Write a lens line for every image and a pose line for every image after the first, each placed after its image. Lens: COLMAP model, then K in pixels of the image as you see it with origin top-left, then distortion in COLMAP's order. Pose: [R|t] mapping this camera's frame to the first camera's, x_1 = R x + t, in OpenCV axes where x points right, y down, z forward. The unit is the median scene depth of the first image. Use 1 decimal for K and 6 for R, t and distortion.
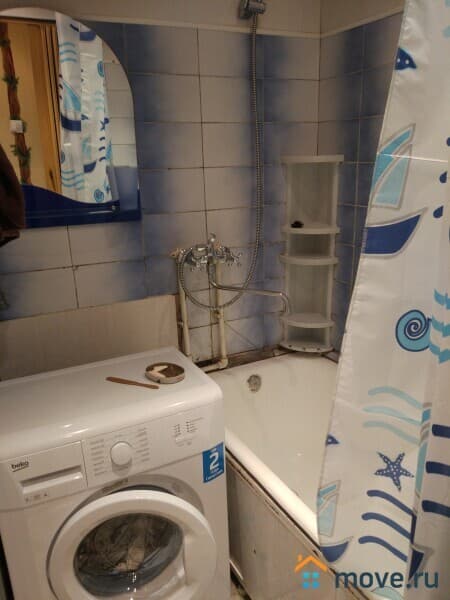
lens RADIAL K [[488.4, 0, 228.4], [0, 488.4, 315.2], [0, 0, 1]] dist [0.077071, -0.136900]
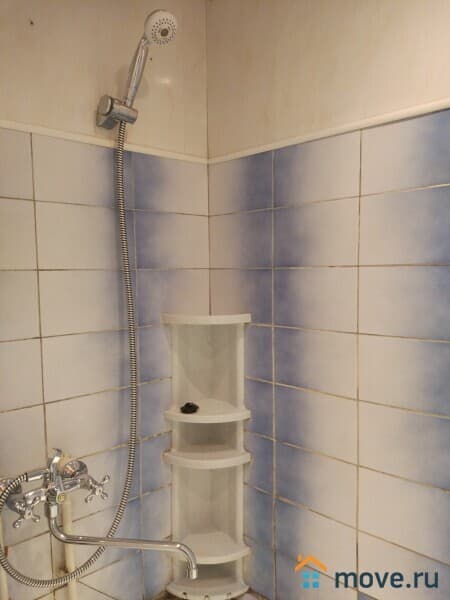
lens RADIAL K [[488.4, 0, 228.4], [0, 488.4, 315.2], [0, 0, 1]] dist [0.077071, -0.136900]
pose [[0.955512, -0.008532, 0.294828, -0.008072], [0.074527, 0.974131, -0.213344, -0.169475], [-0.285380, 0.225825, 0.931430, 0.335686]]
